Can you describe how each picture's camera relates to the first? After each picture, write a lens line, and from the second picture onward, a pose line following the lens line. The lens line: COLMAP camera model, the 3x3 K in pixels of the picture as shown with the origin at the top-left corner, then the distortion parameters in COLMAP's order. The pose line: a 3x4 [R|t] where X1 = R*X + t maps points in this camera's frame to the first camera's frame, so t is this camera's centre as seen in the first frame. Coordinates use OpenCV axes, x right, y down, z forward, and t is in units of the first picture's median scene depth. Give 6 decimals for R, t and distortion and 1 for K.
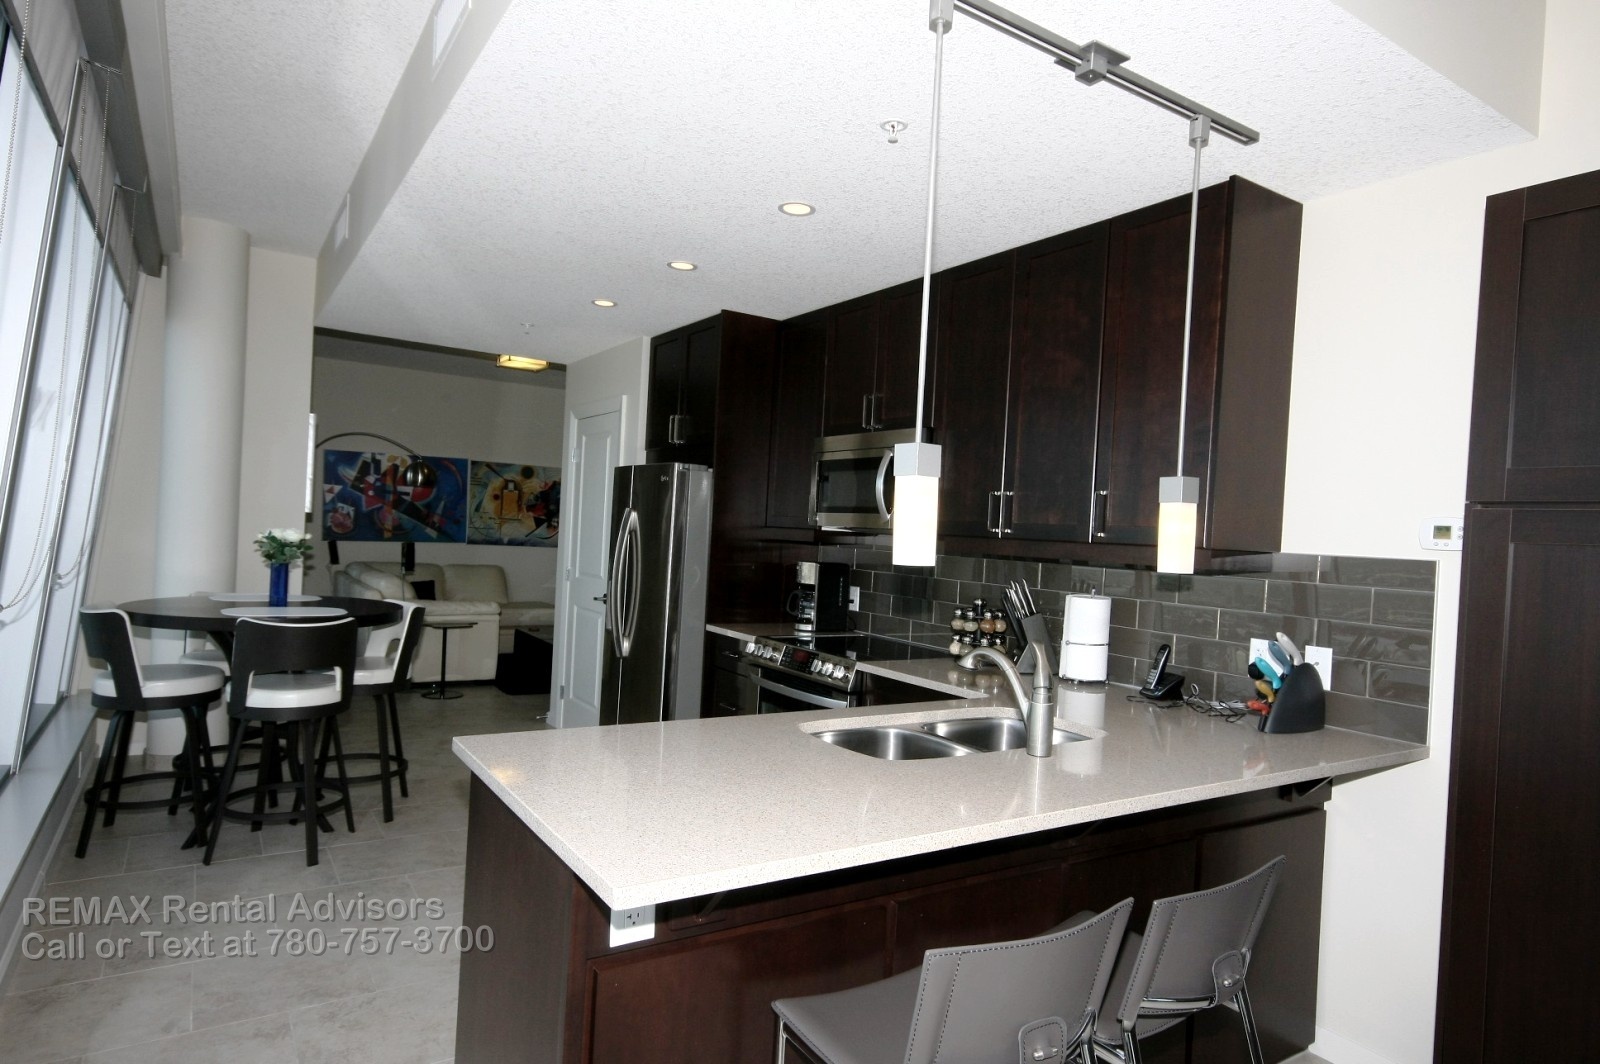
lens RADIAL K [[916.2, 0, 803.9], [0, 916.2, 544.0], [0, 0, 1]] dist [-0.001047, -0.000313]
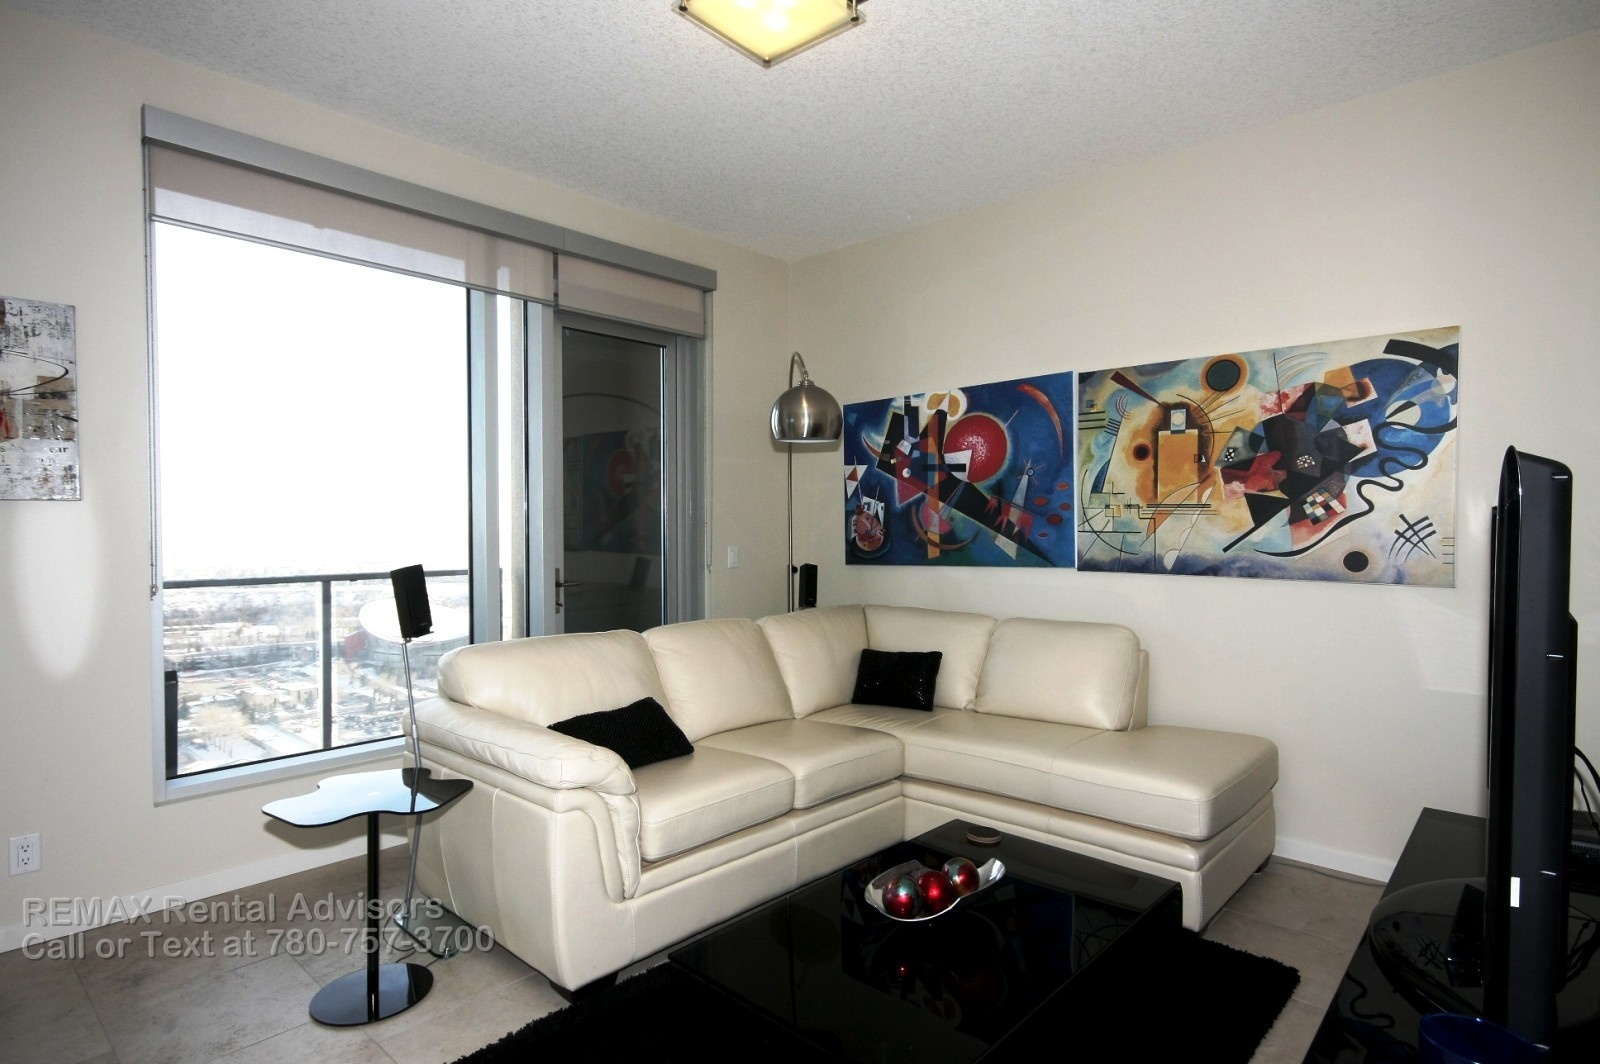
lens RADIAL K [[855.3, 0, 807.3], [0, 855.3, 542.1], [0, 0, 1]] dist [0.021399, 0.000475]
pose [[0.258264, -0.032135, -0.965540, -0.016780], [0.000916, 0.999454, -0.033018, -0.000165], [0.966074, 0.007643, 0.258153, 0.824253]]
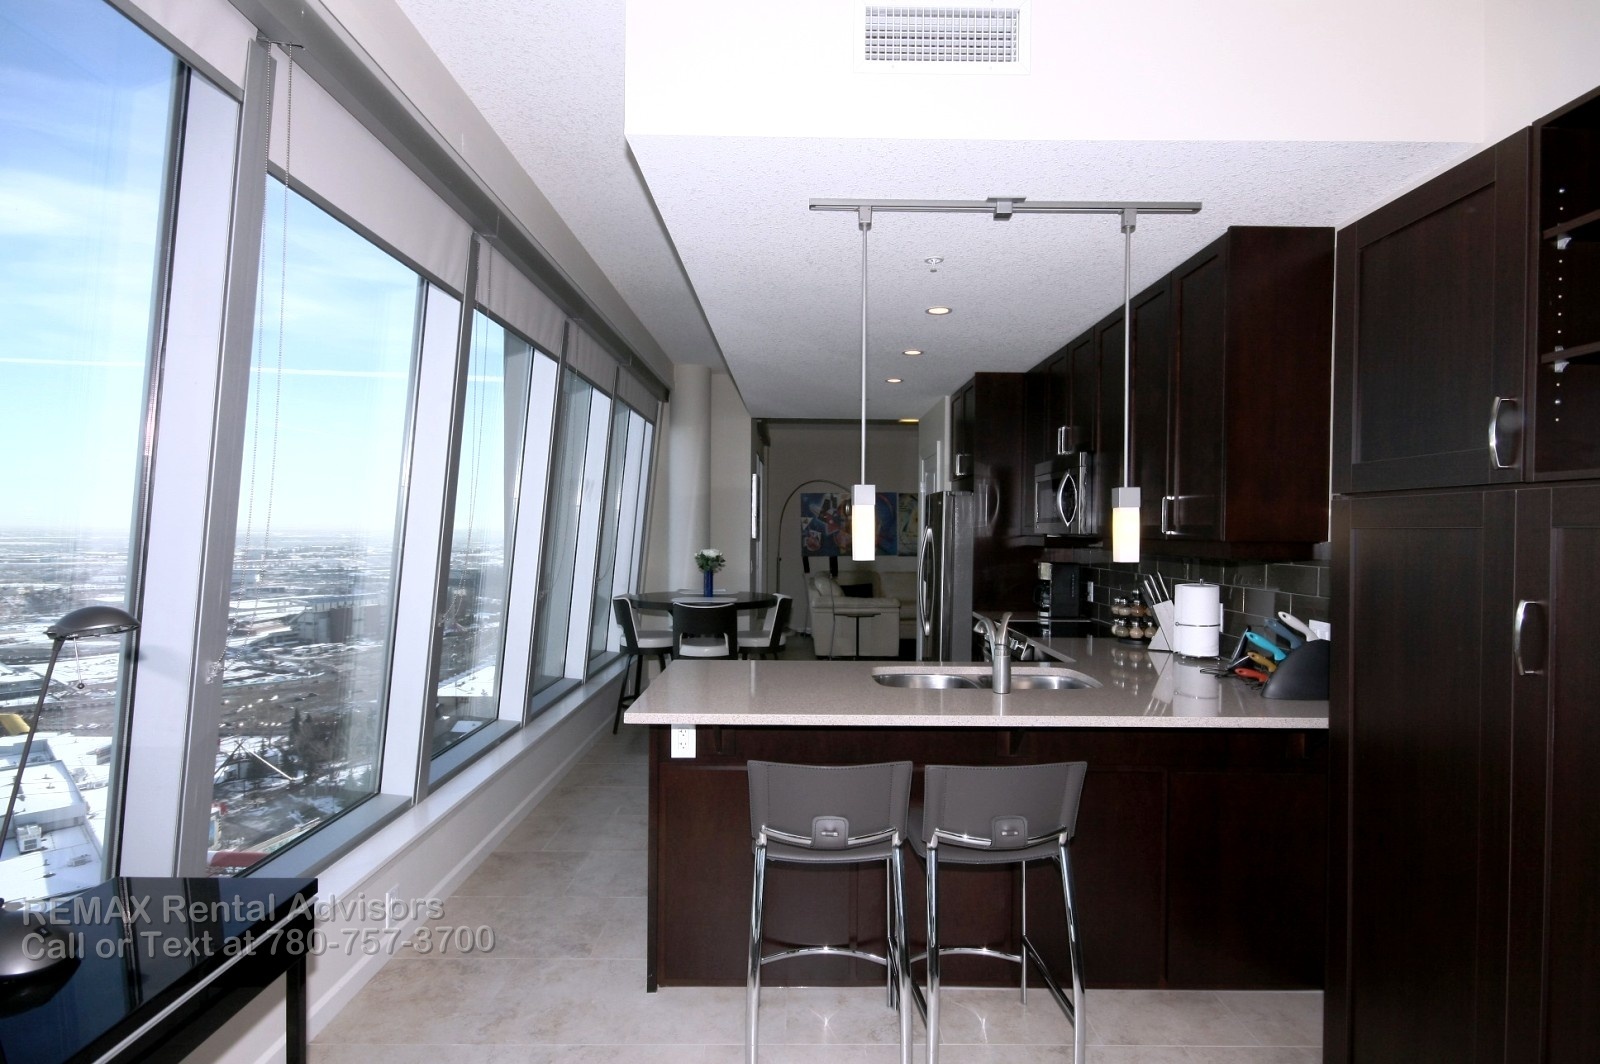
lens RADIAL K [[783.9, 0, 800.8], [0, 783.9, 544.6], [0, 0, 1]] dist [-0.001920, 0.000147]
pose [[0.844499, -0.036576, -0.534307, 0.128227], [0.029731, 0.999328, -0.021419, 0.003548], [0.534732, 0.002203, 0.845019, -0.037962]]
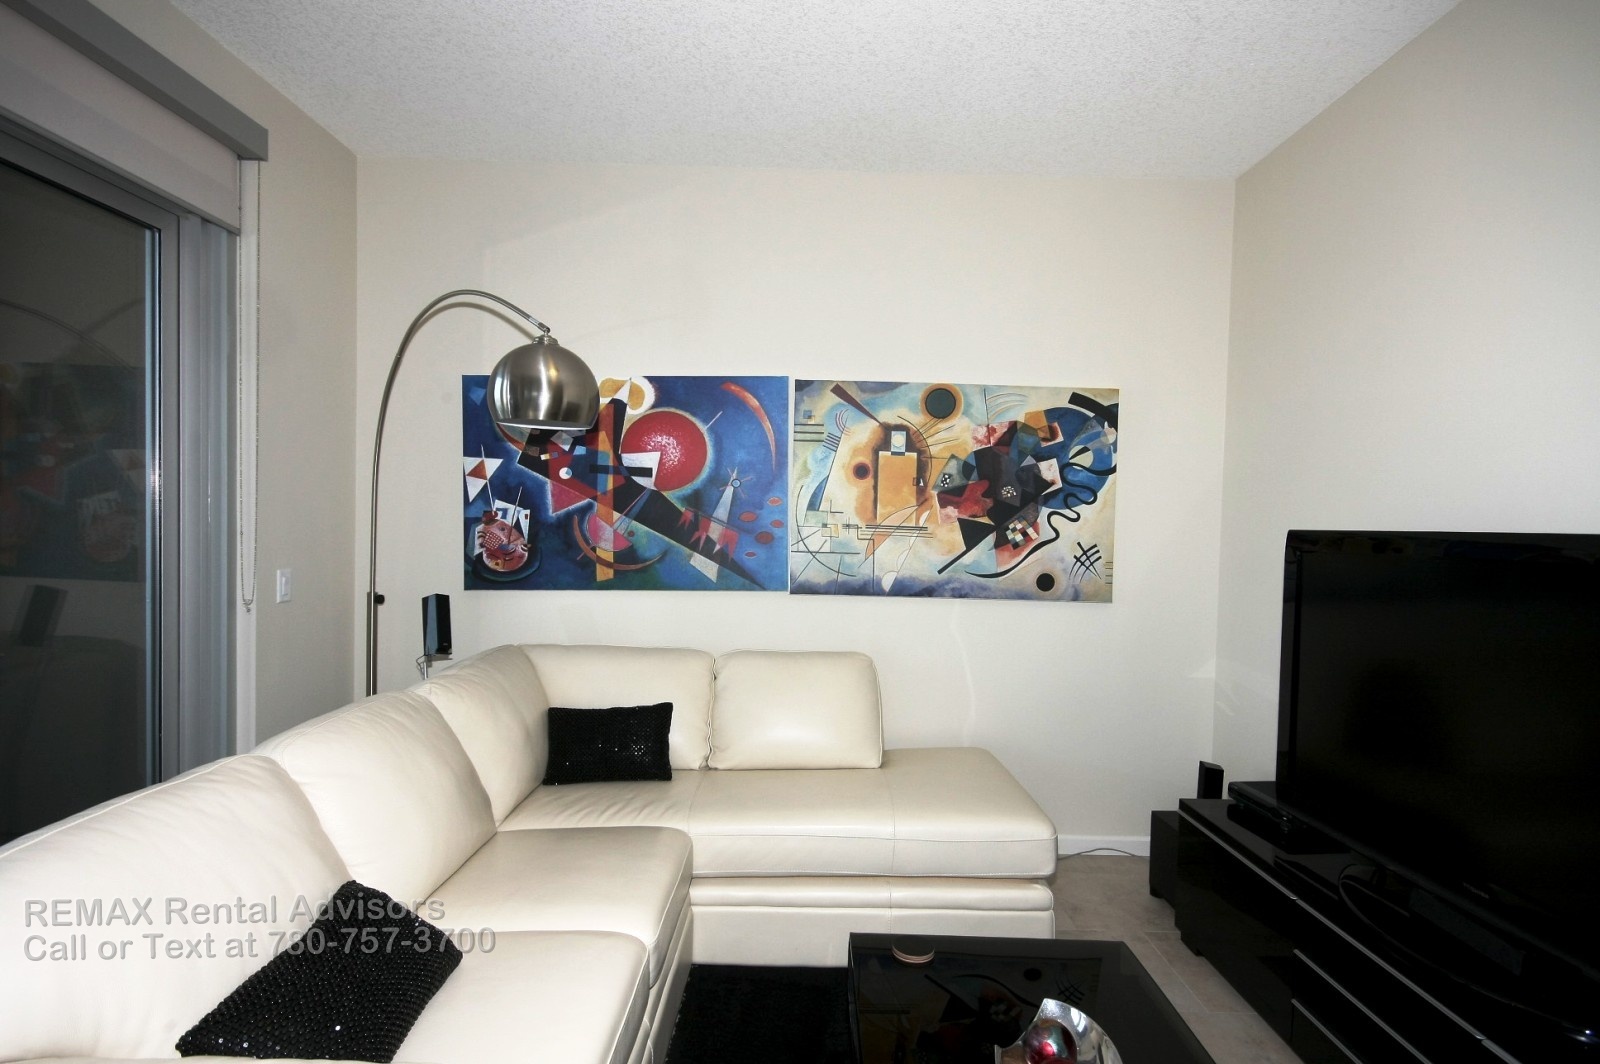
lens RADIAL K [[768.9, 0, 801.1], [0, 768.9, 540.2], [0, 0, 1]] dist [-0.021345, 0.000041]
pose [[0.843702, -0.017500, -0.536527, -0.198557], [0.013762, 0.999845, -0.010971, -0.020368], [0.536636, 0.001873, 0.843812, 0.769498]]
